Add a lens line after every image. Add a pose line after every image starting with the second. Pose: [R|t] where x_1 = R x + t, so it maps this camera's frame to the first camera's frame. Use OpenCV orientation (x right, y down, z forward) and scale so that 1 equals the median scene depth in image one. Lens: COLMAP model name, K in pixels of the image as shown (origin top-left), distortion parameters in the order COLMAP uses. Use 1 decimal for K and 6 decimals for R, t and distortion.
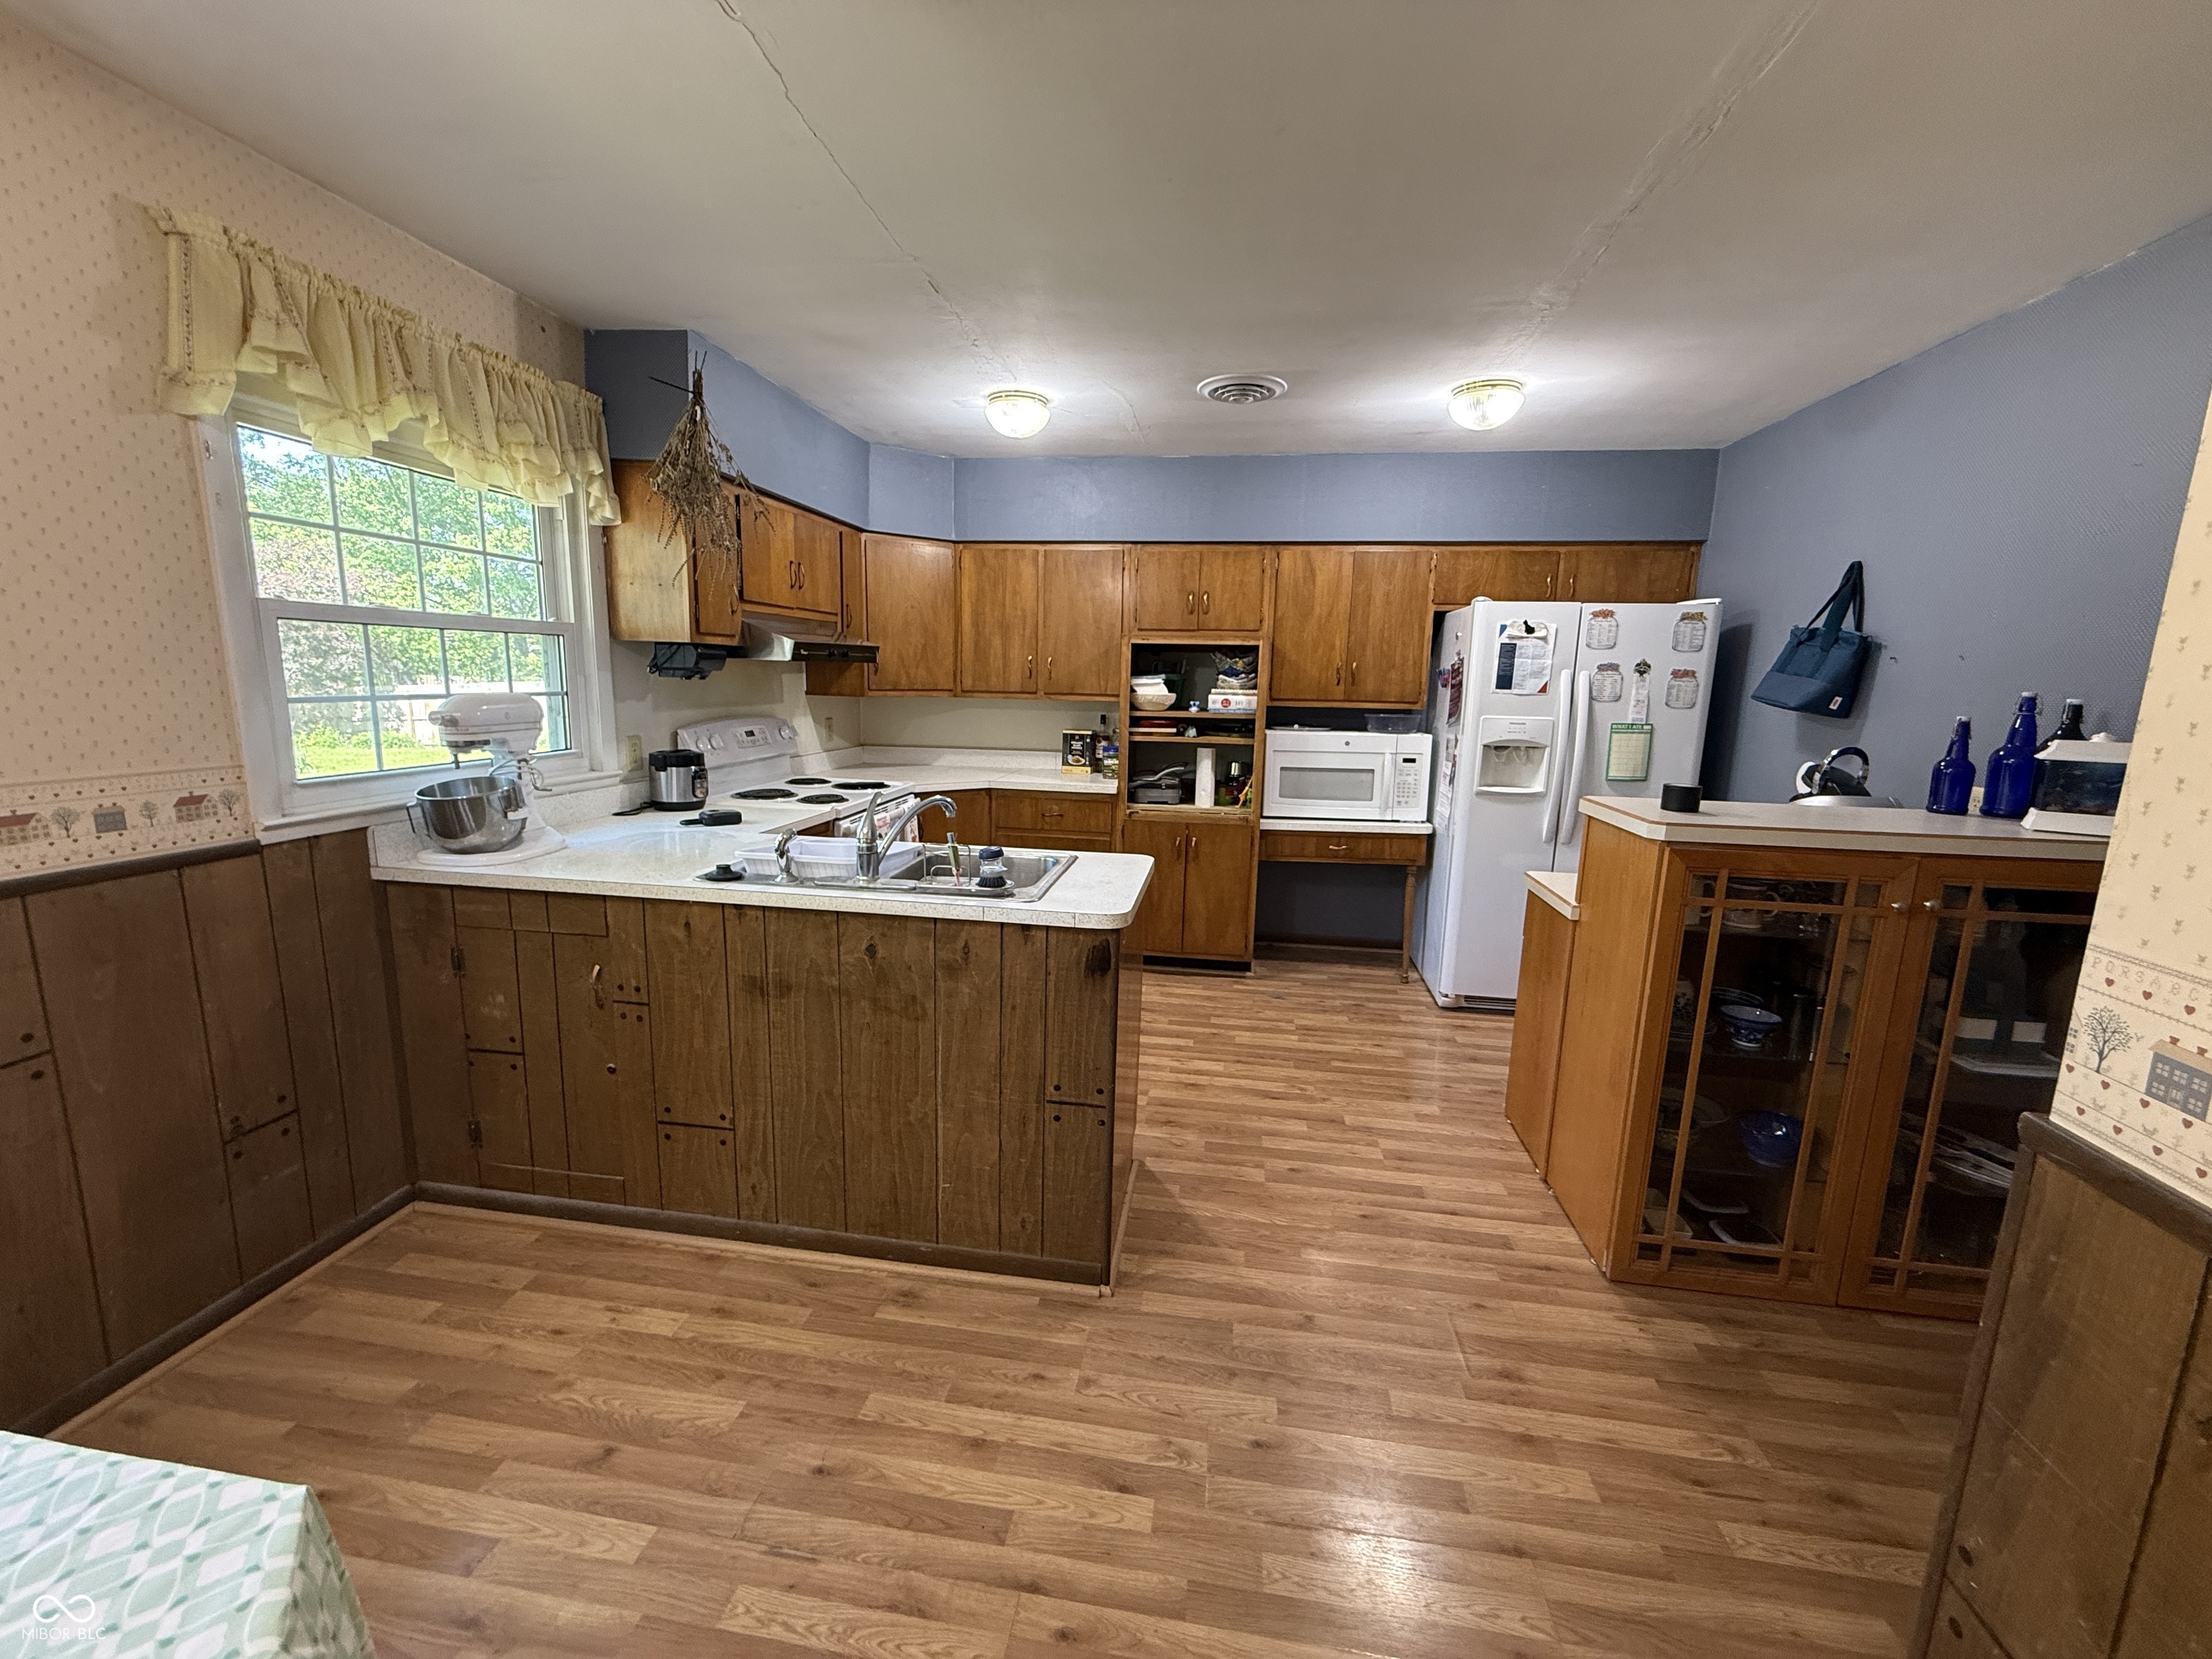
lens RADIAL K [[882.6, 0, 1100.4], [0, 882.6, 827.1], [0, 0, 1]] dist [0.000705, 0.000239]
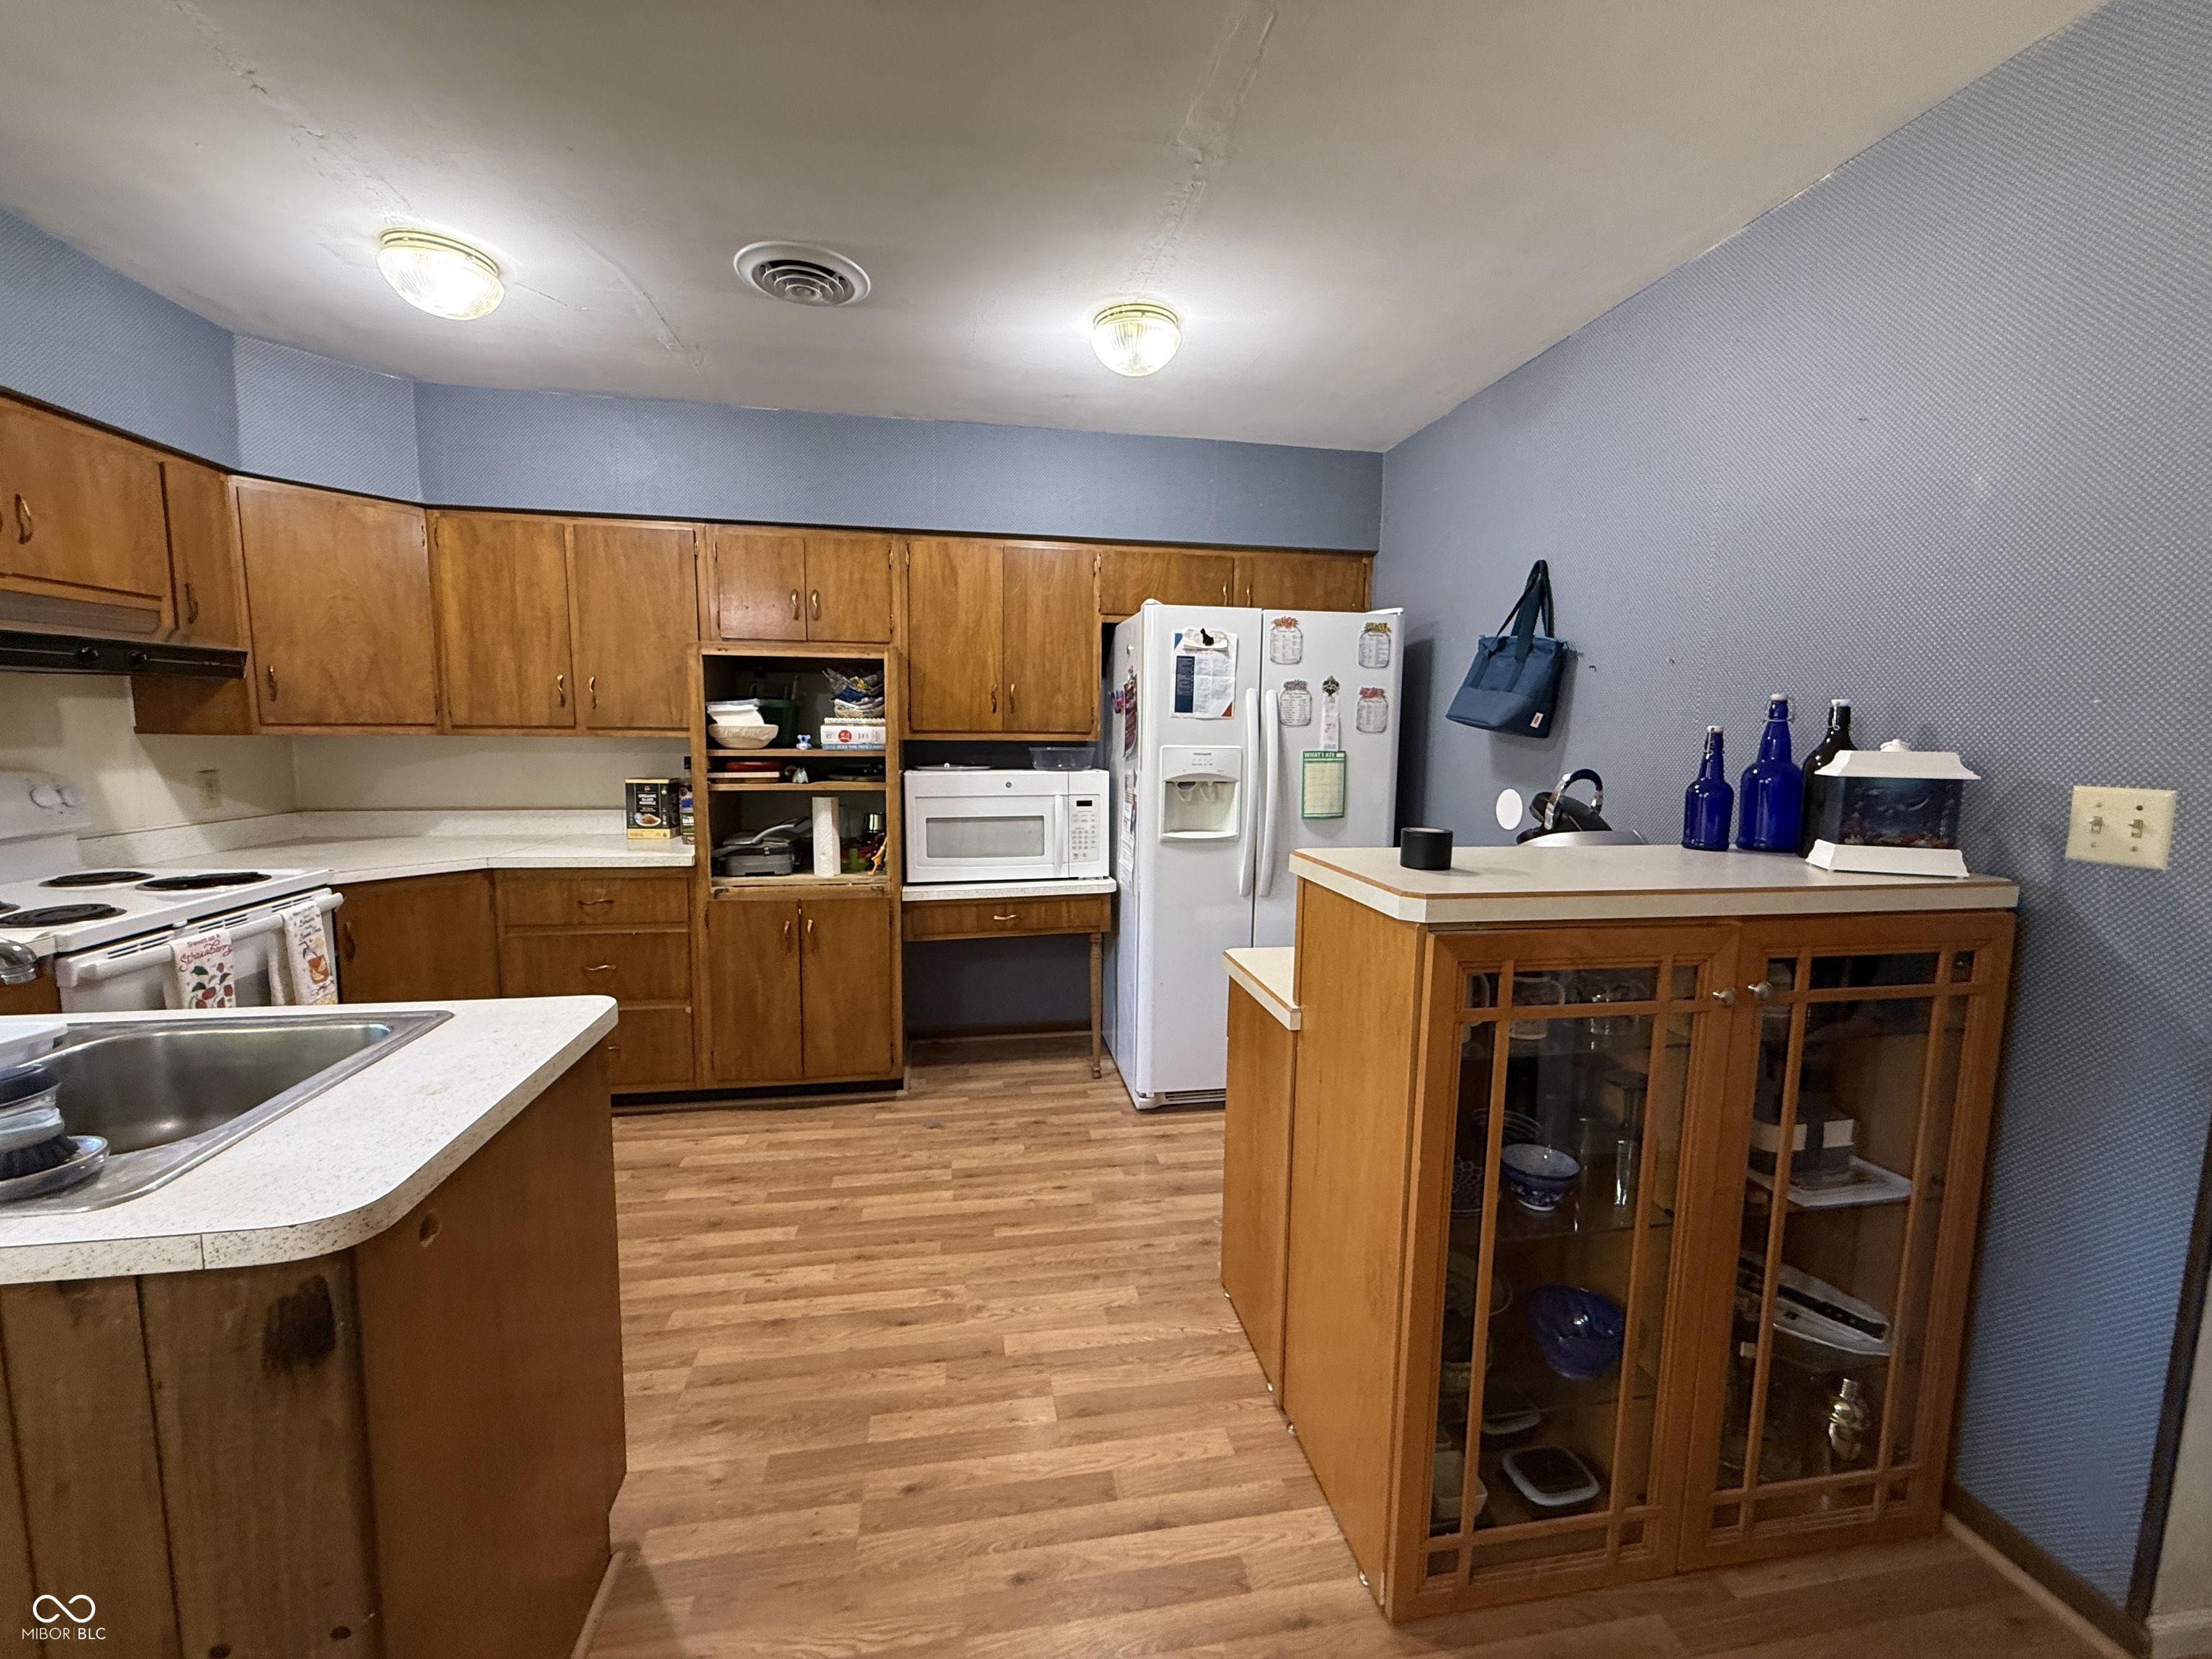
lens RADIAL K [[882.6, 0, 1100.9], [0, 882.6, 826.8], [0, 0, 1]] dist [0.000705, 0.000239]
pose [[0.948416, -0.046159, 0.313652, 0.194331], [0.062213, 0.997205, -0.041365, -0.034790], [-0.310866, 0.058744, 0.948637, 0.403962]]
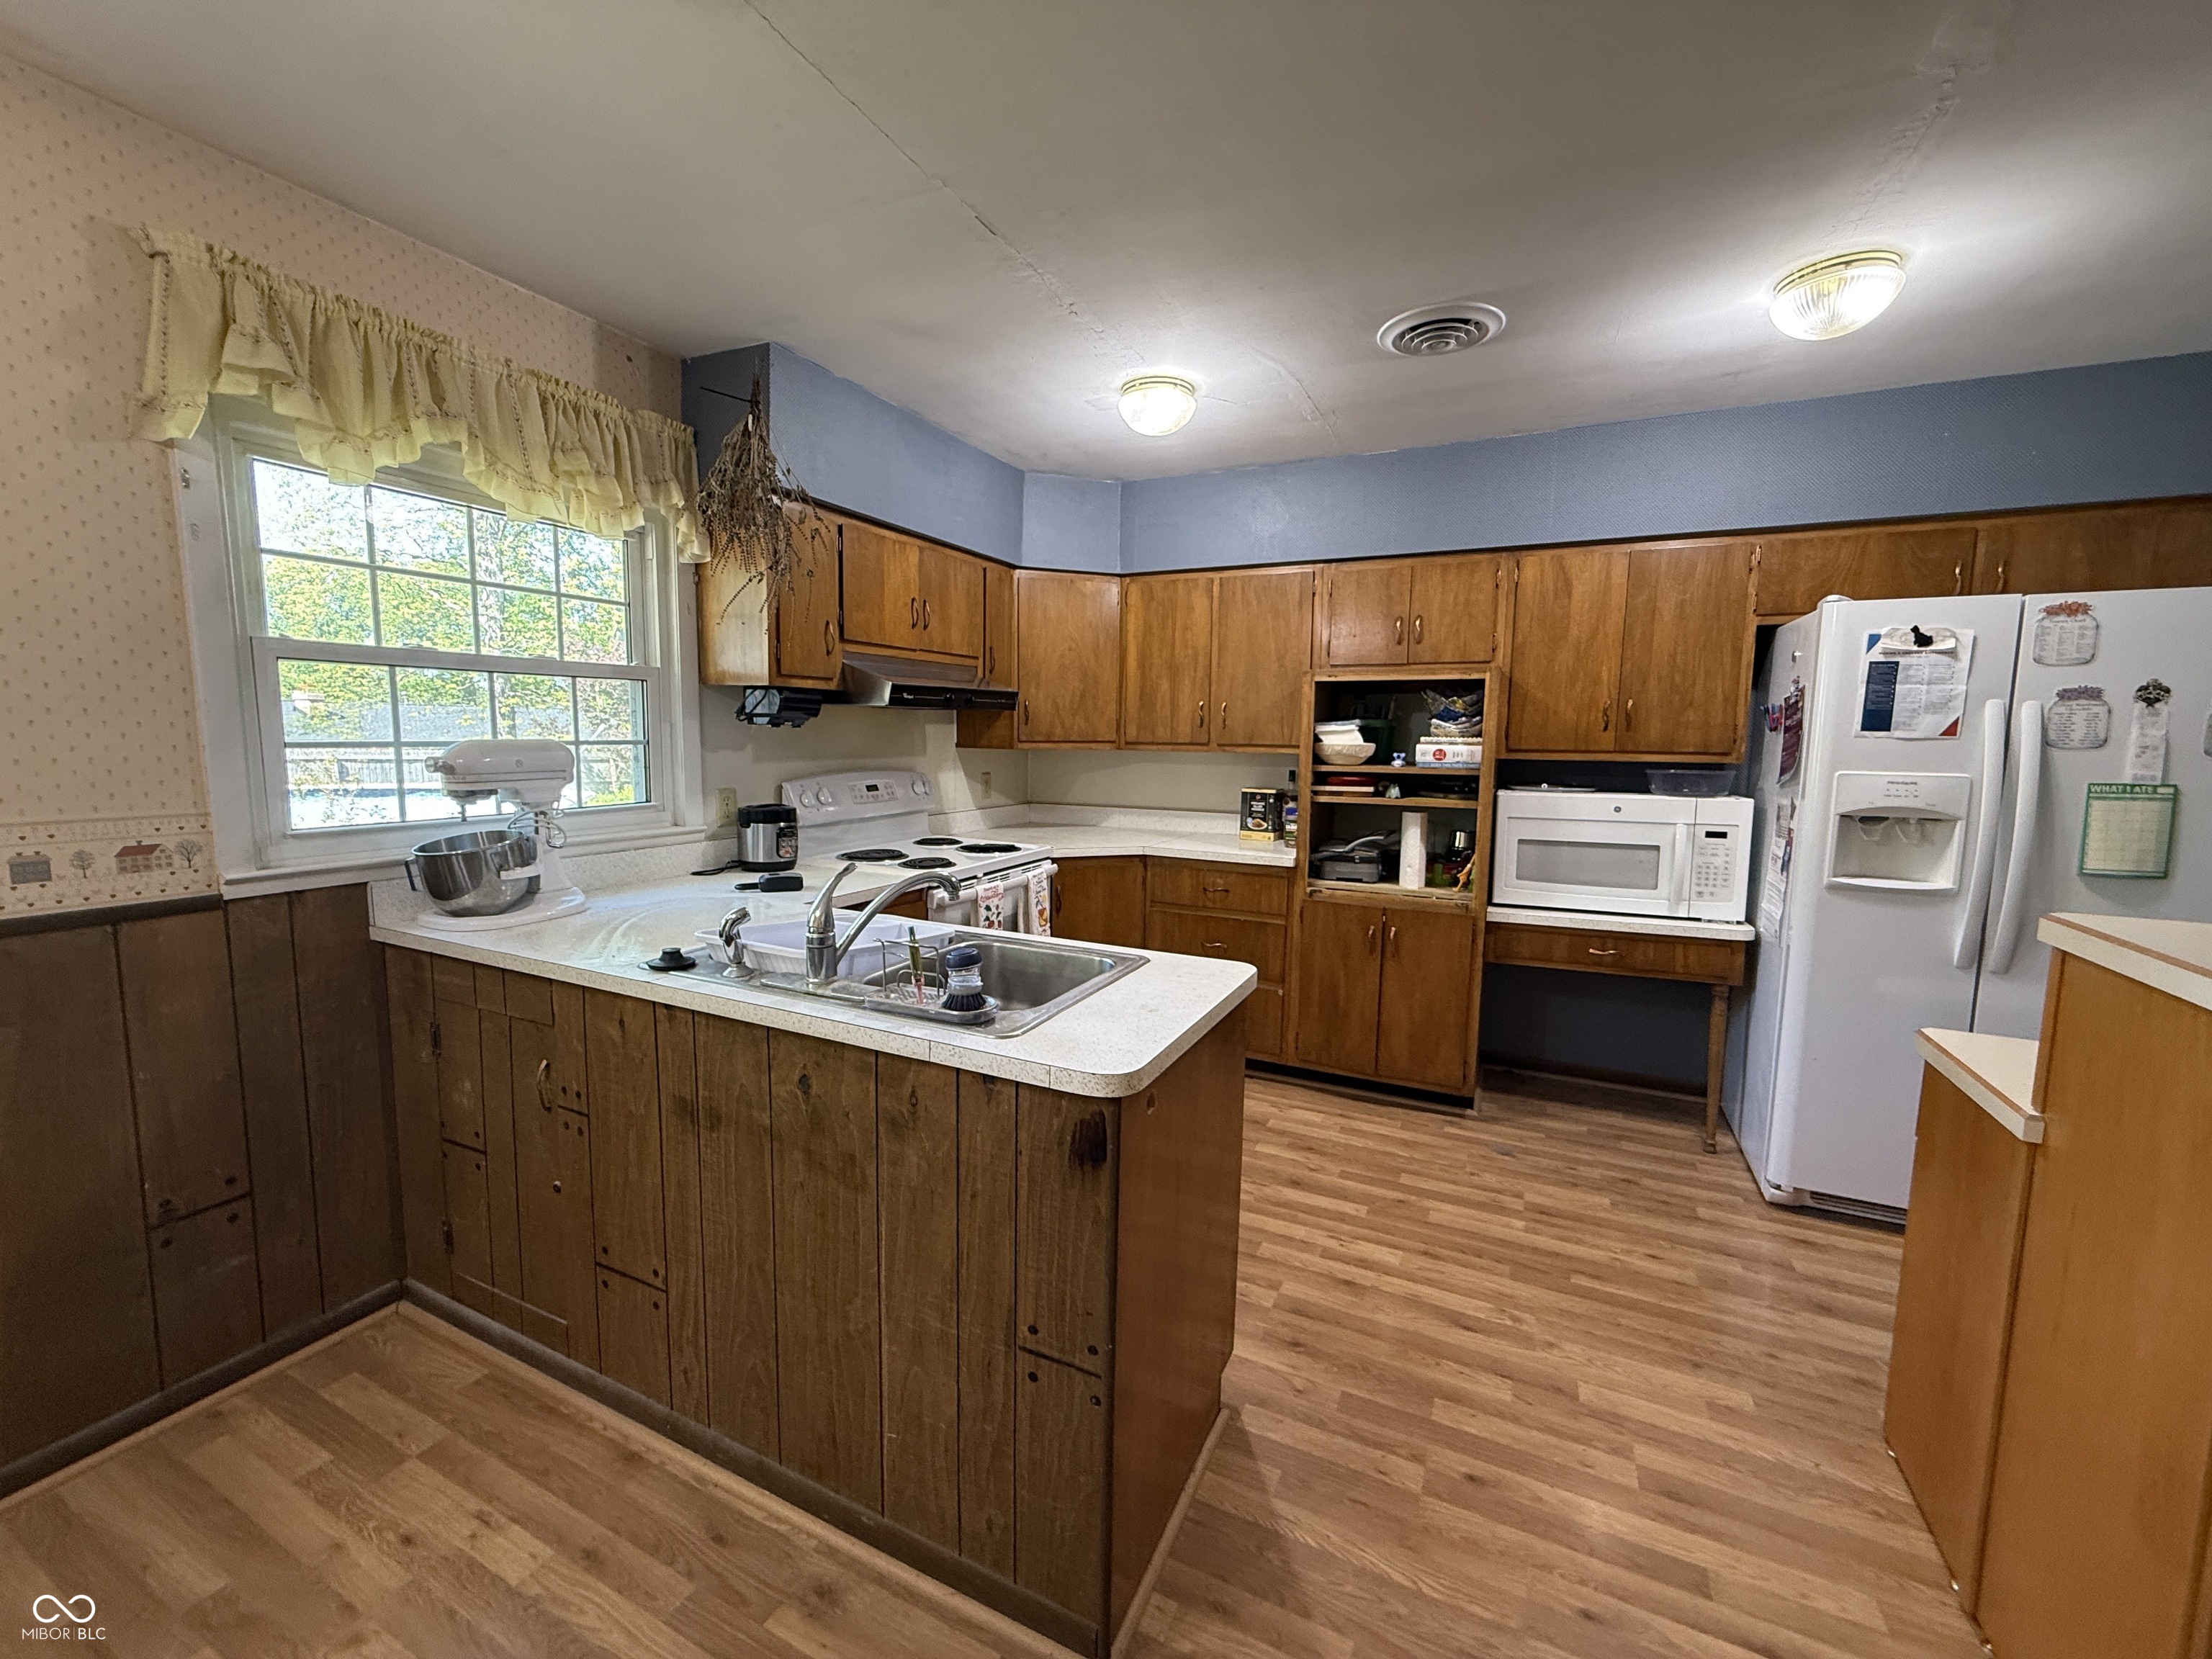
lens RADIAL K [[882.6, 0, 1098.7], [0, 882.6, 827.3], [0, 0, 1]] dist [0.000705, 0.000239]
pose [[0.954352, 0.022117, -0.297863, 0.157644], [-0.042223, 0.997230, -0.061236, -0.030622], [0.295683, 0.071018, 0.952643, 0.319608]]
